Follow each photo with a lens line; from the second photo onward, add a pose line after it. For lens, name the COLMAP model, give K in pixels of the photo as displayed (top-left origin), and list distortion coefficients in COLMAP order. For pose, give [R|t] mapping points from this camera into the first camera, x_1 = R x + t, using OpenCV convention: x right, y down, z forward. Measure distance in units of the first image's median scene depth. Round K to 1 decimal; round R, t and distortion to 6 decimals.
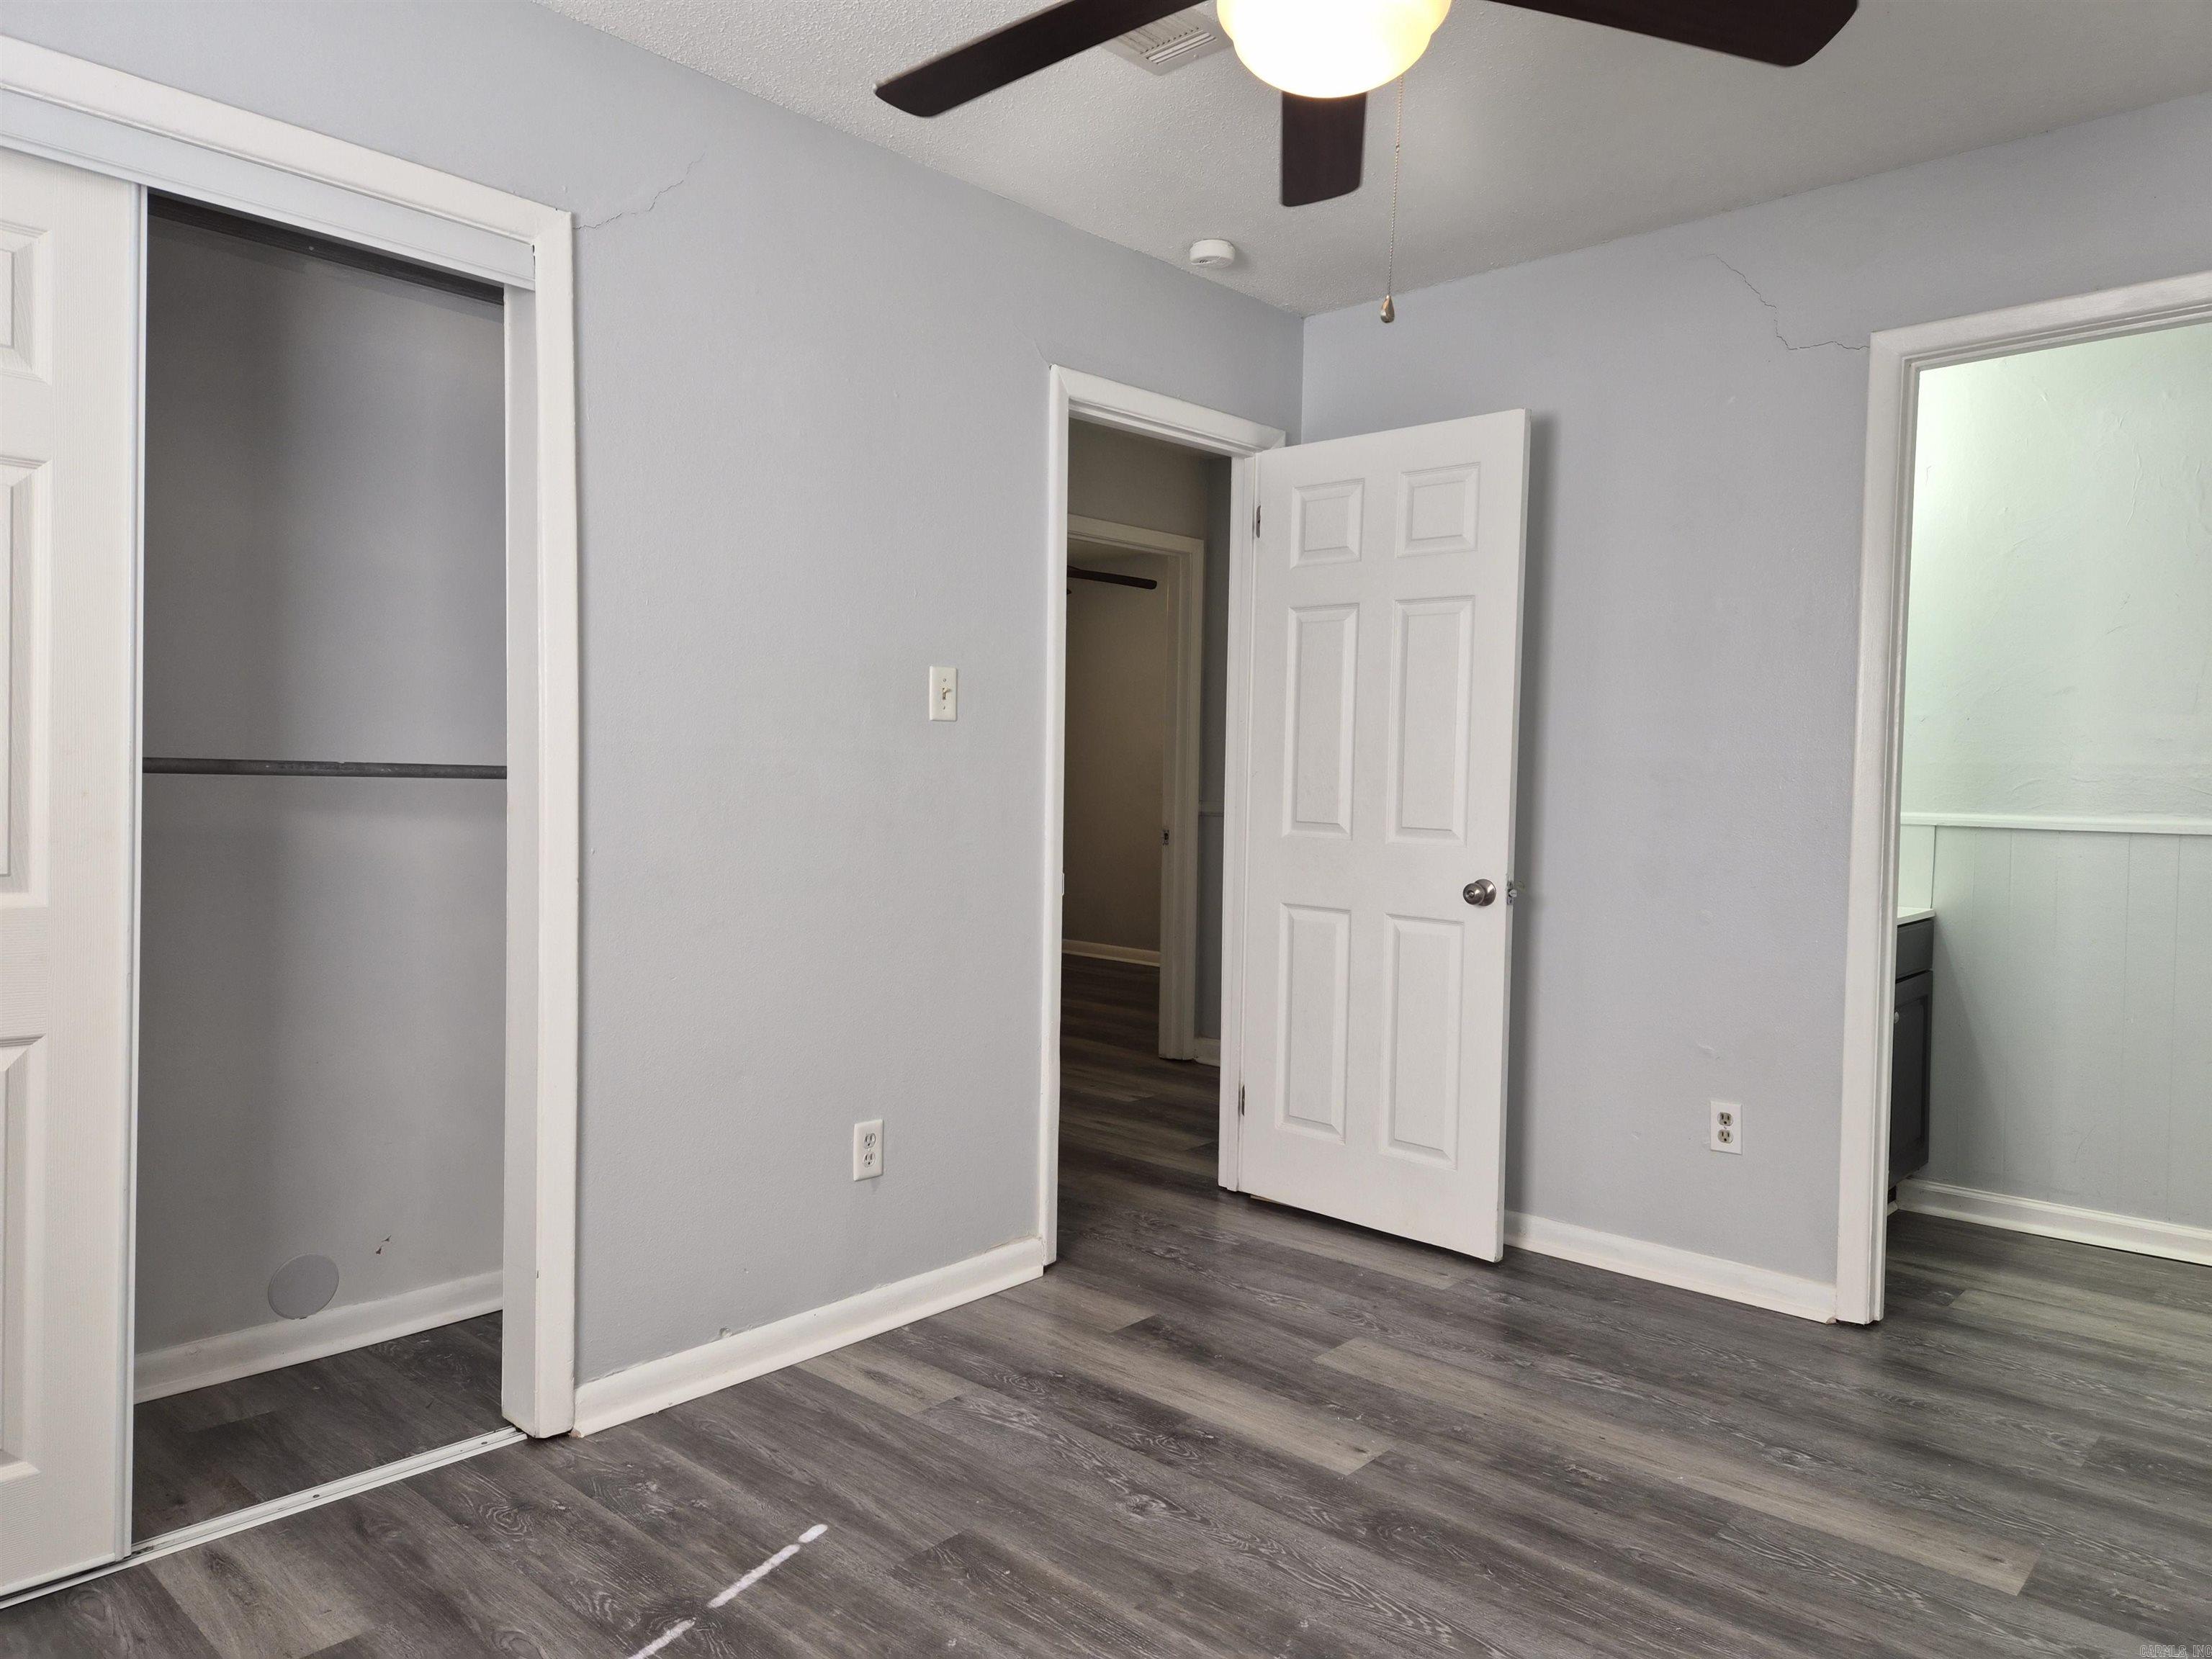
lens RADIAL K [[1485.6, 0, 1114.0], [0, 1485.6, 824.9], [0, 0, 1]] dist [0.073100, -0.056480]
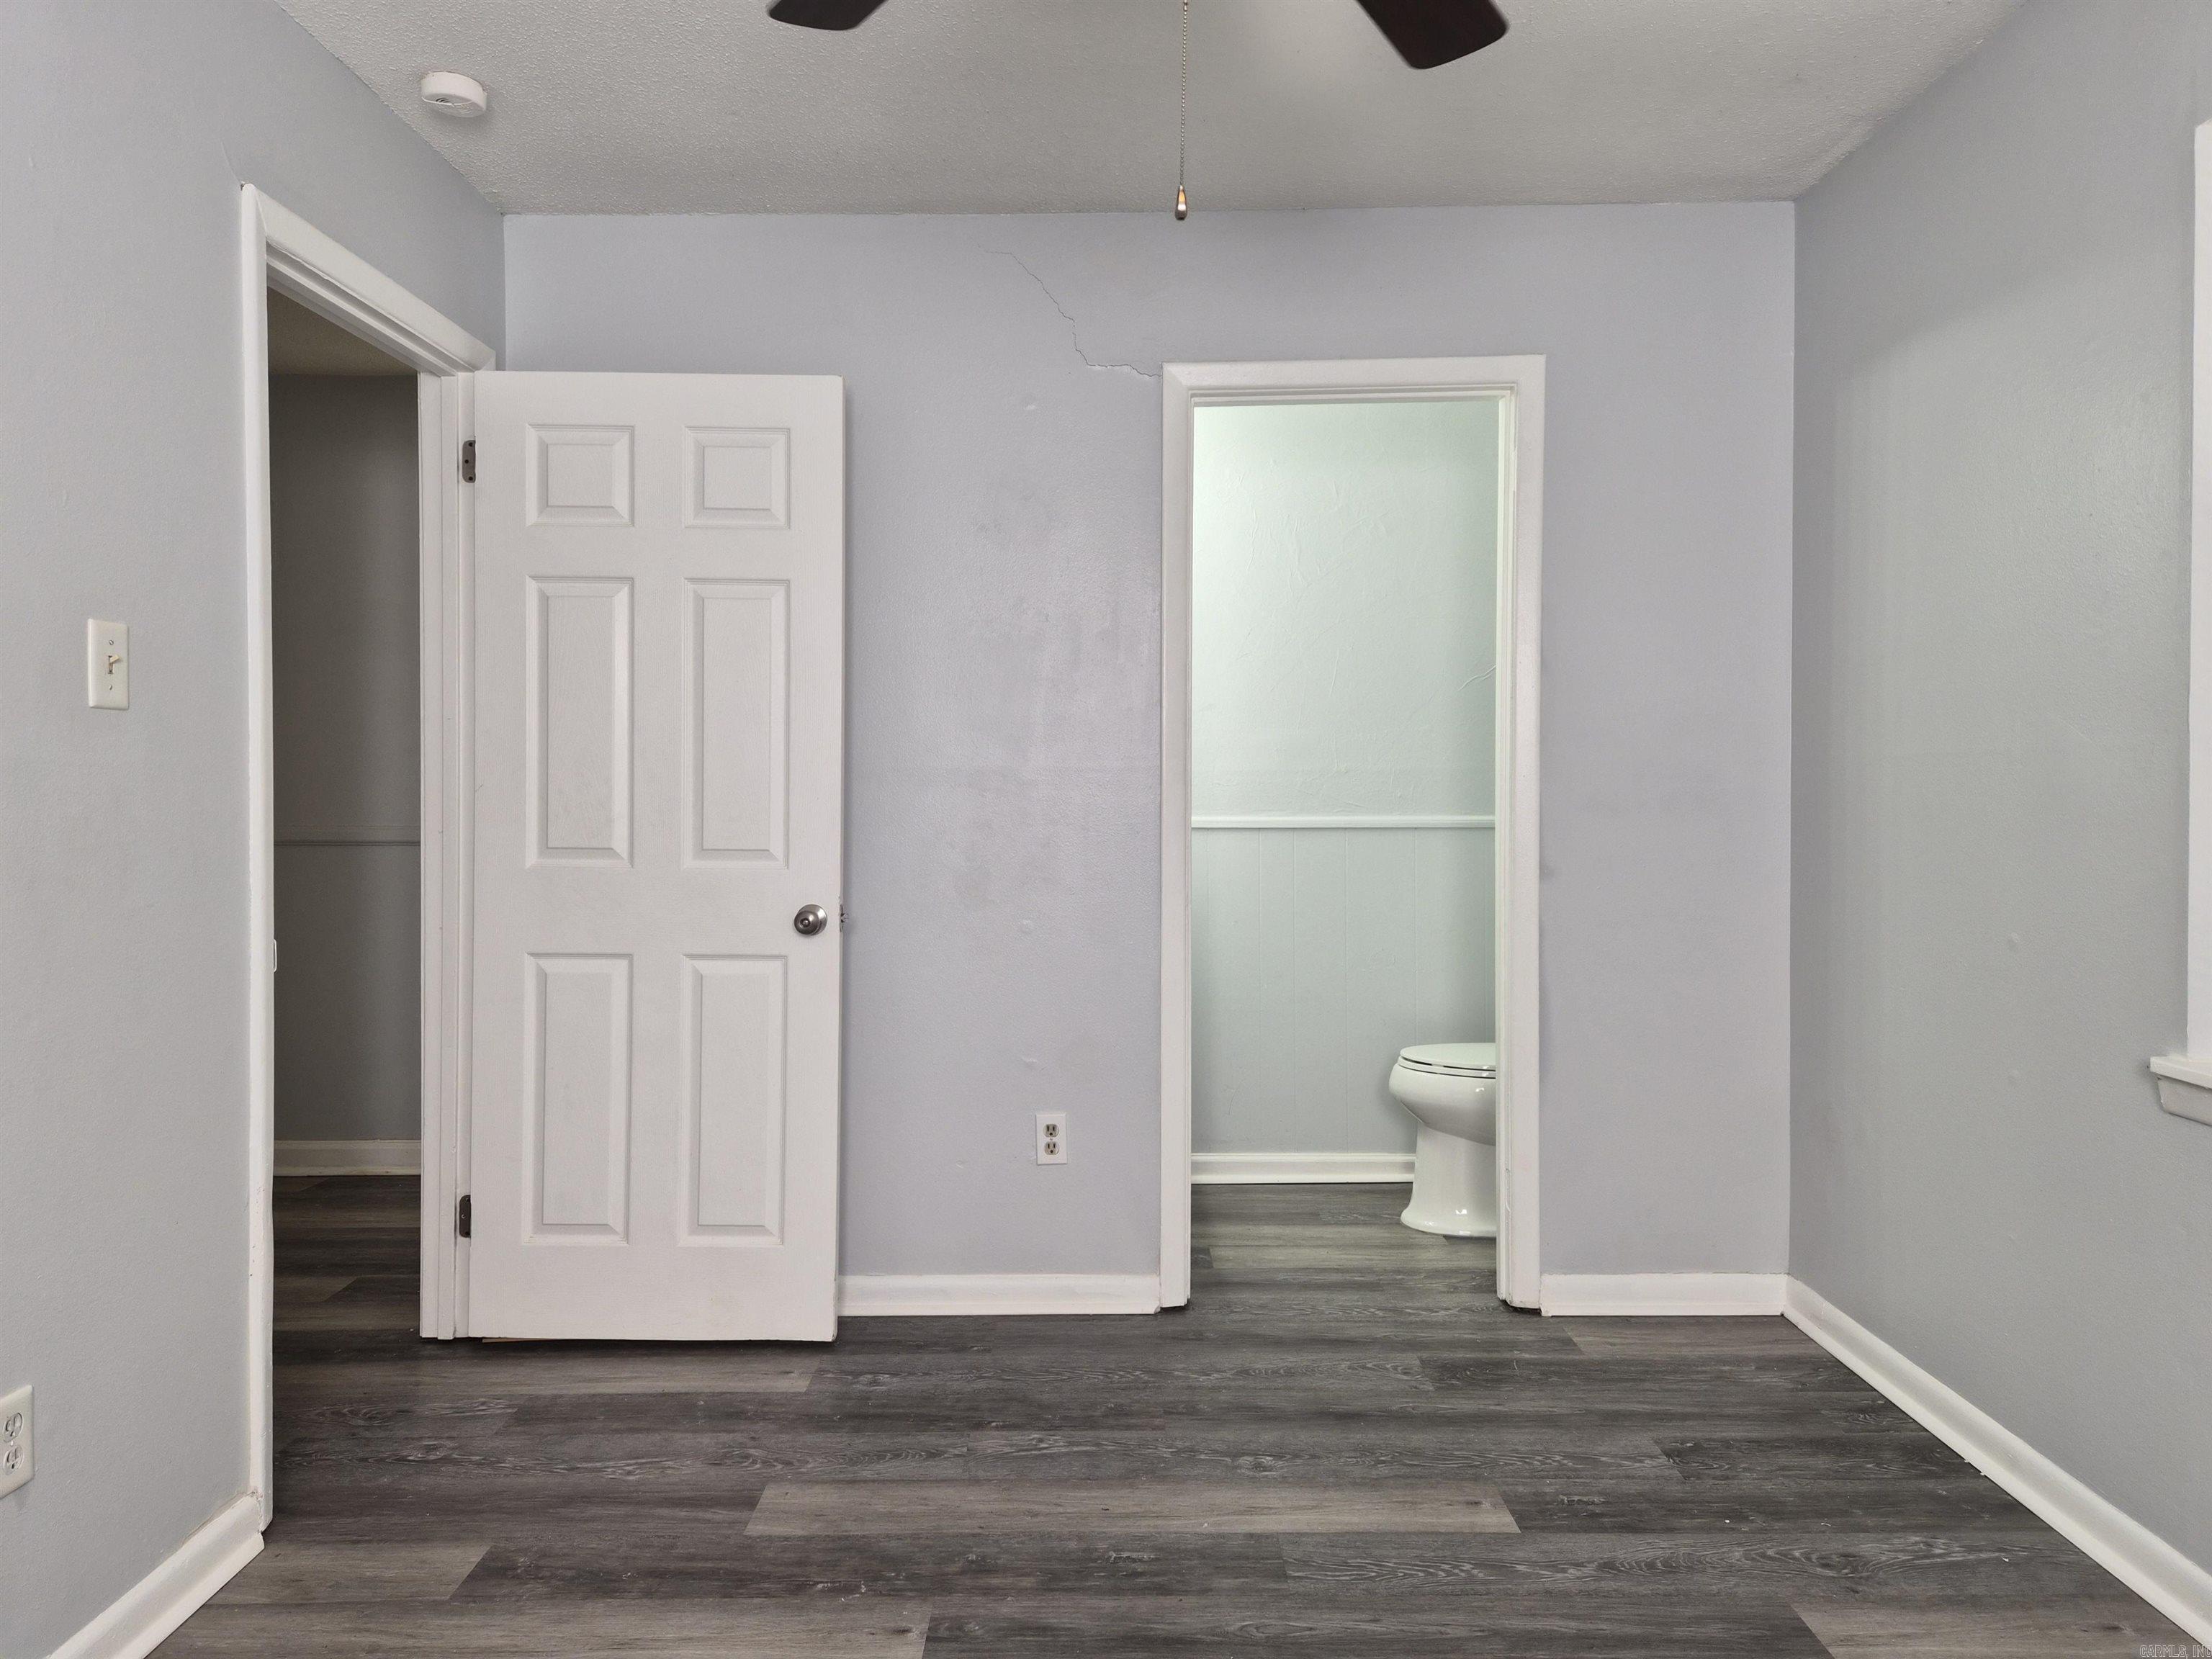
lens RADIAL K [[1485.6, 0, 1109.4], [0, 1485.6, 805.2], [0, 0, 1]] dist [0.073100, -0.056480]
pose [[0.741819, -0.021913, 0.670242, -0.218746], [0.034405, 0.999393, -0.005405, -0.011842], [-0.669717, 0.027069, 0.742123, 0.244615]]
